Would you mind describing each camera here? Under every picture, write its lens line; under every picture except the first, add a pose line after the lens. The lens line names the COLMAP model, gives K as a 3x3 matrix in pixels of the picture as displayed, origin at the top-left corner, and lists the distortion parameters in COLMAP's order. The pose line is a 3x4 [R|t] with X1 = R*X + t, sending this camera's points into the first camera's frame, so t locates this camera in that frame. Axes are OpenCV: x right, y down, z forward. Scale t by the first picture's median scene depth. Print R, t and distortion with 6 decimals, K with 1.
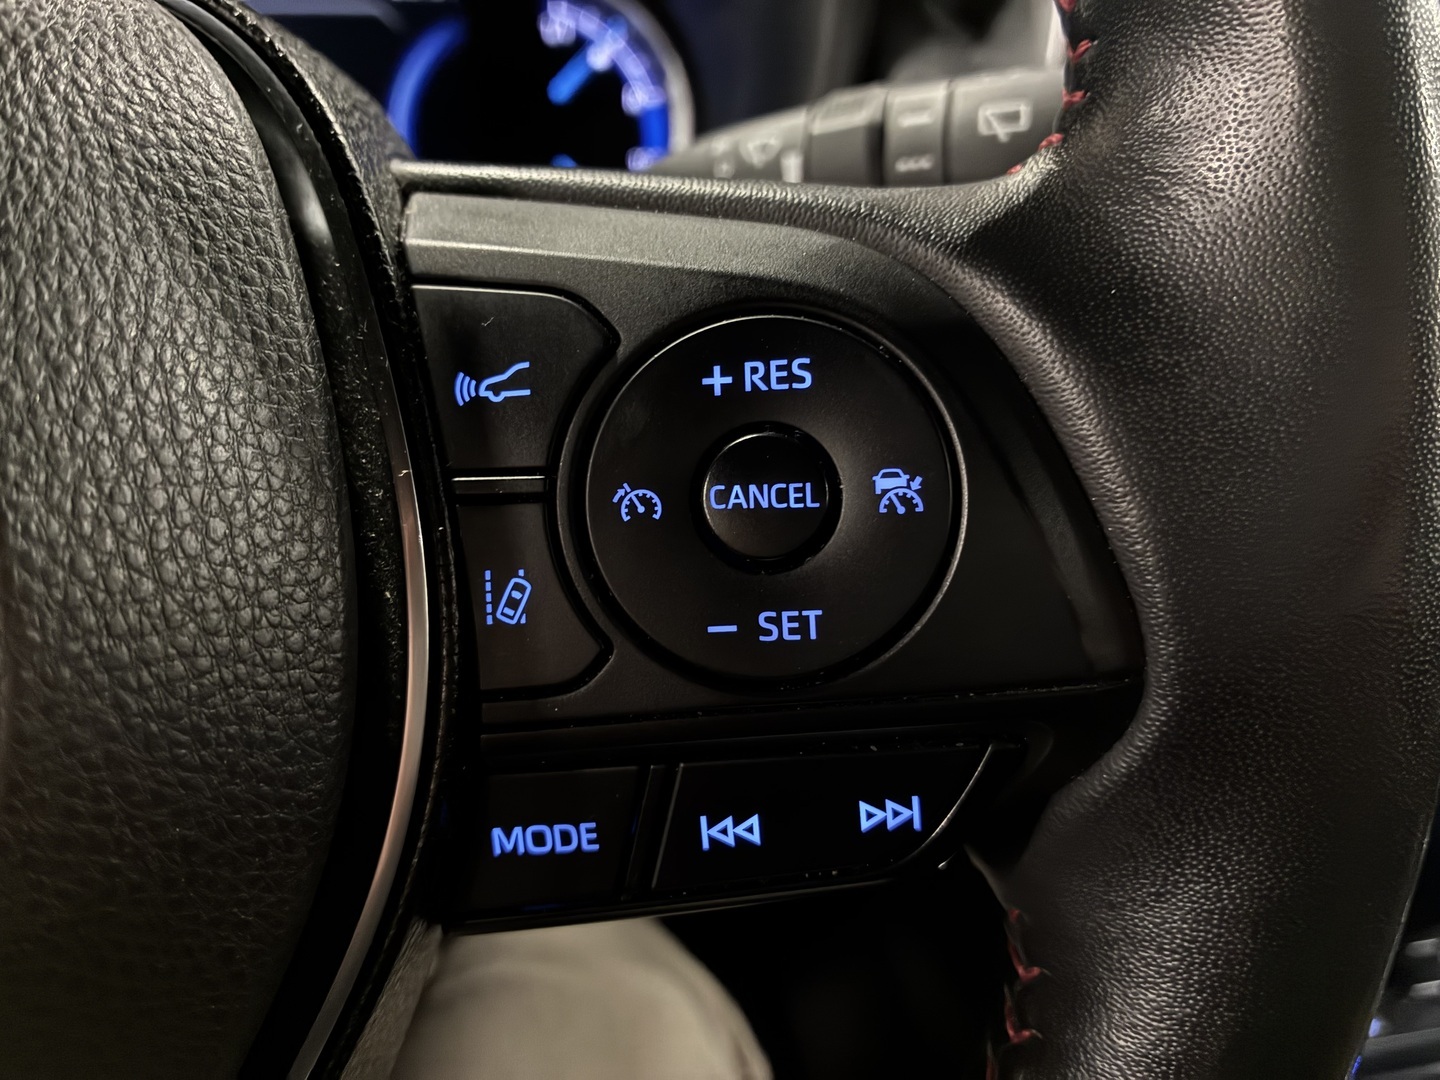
lens RADIAL K [[1052.4, 0, 721.6], [0, 1052.4, 531.0], [0, 0, 1]] dist [0.061551, -0.085664]
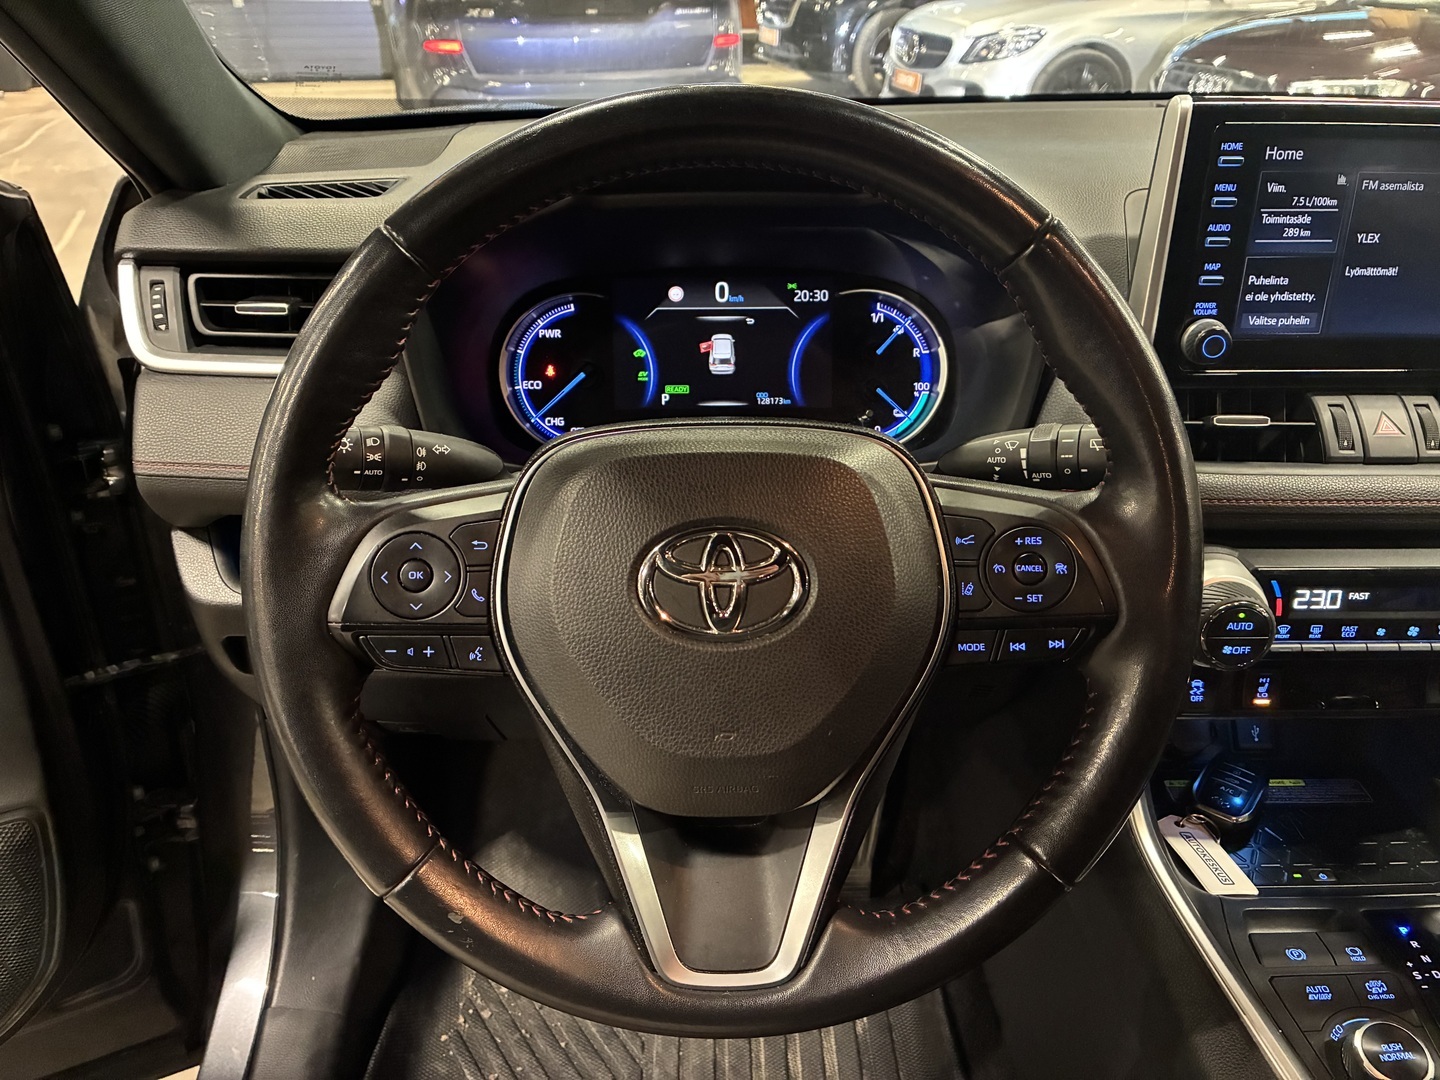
lens RADIAL K [[1052.4, 0, 721.6], [0, 1052.4, 531.0], [0, 0, 1]] dist [0.061551, -0.085664]
pose [[0.990728, 0.037389, -0.130611, -0.652043], [-0.043414, 0.998105, -0.043596, 0.058736], [0.128733, 0.048862, 0.990475, -3.489102]]
